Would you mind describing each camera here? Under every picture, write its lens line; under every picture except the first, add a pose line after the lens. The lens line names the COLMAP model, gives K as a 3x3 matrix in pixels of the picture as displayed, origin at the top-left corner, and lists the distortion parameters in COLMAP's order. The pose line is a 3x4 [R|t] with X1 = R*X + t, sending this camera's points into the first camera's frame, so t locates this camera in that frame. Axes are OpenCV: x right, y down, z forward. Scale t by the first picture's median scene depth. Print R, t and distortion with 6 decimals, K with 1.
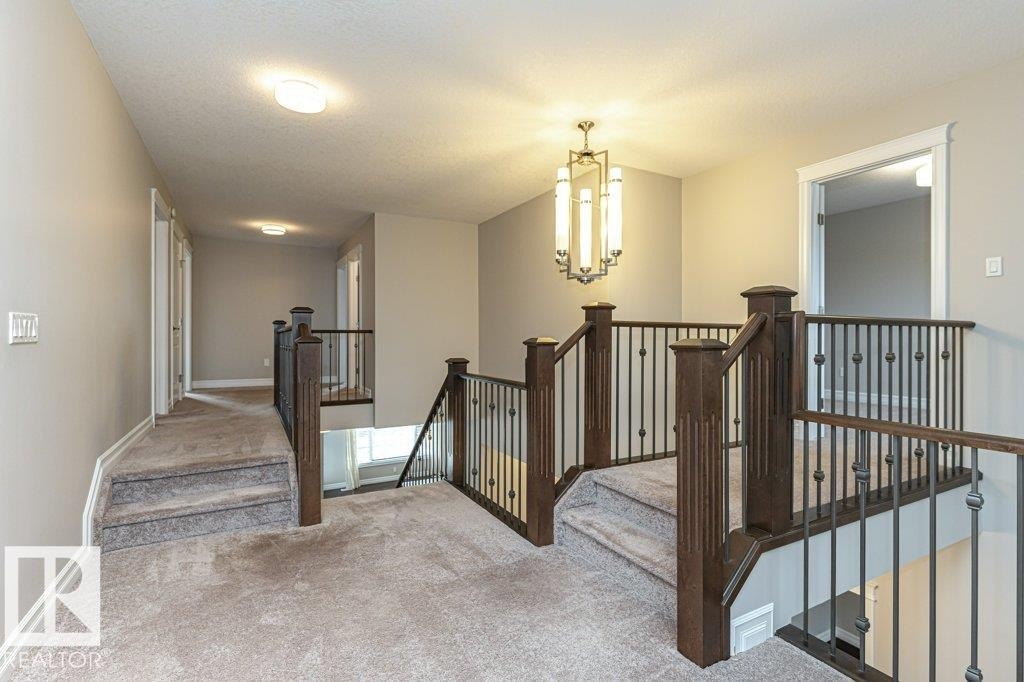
lens RADIAL K [[469.3, 0, 509.4], [0, 469.3, 330.1], [0, 0, 1]] dist [-0.001197, 0.000148]
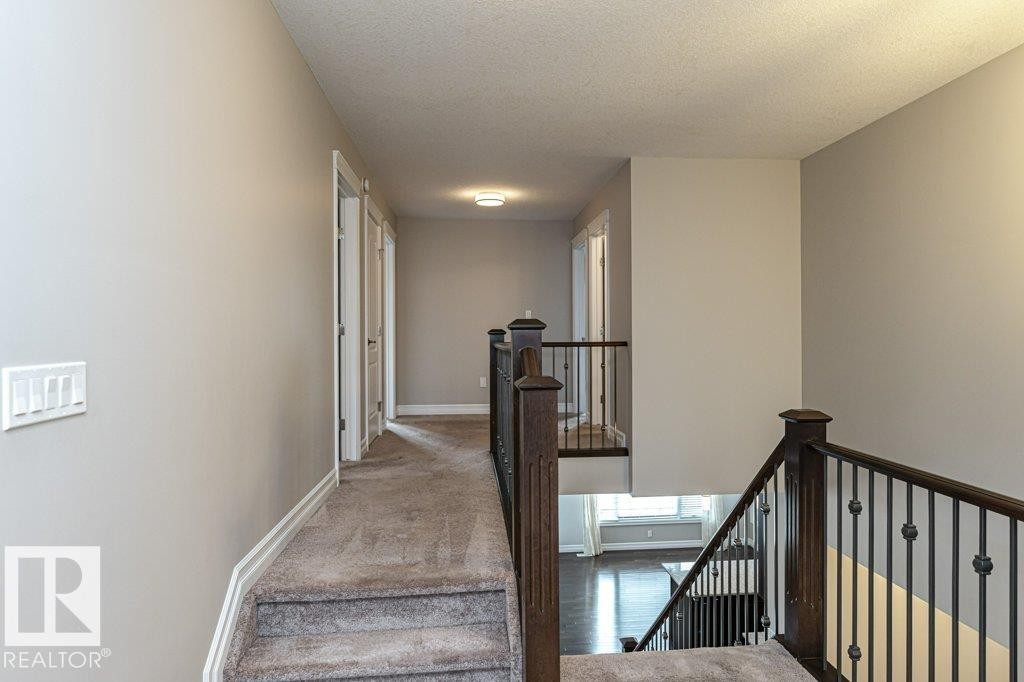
lens RADIAL K [[638.4, 0, 516.2], [0, 638.4, 337.7], [0, 0, 1]] dist [-0.026669, 0.001167]
pose [[0.907838, 0.001023, -0.419320, -0.091483], [0.005468, 0.999883, 0.014276, -0.026375], [0.419286, -0.015253, 0.907726, 0.207313]]
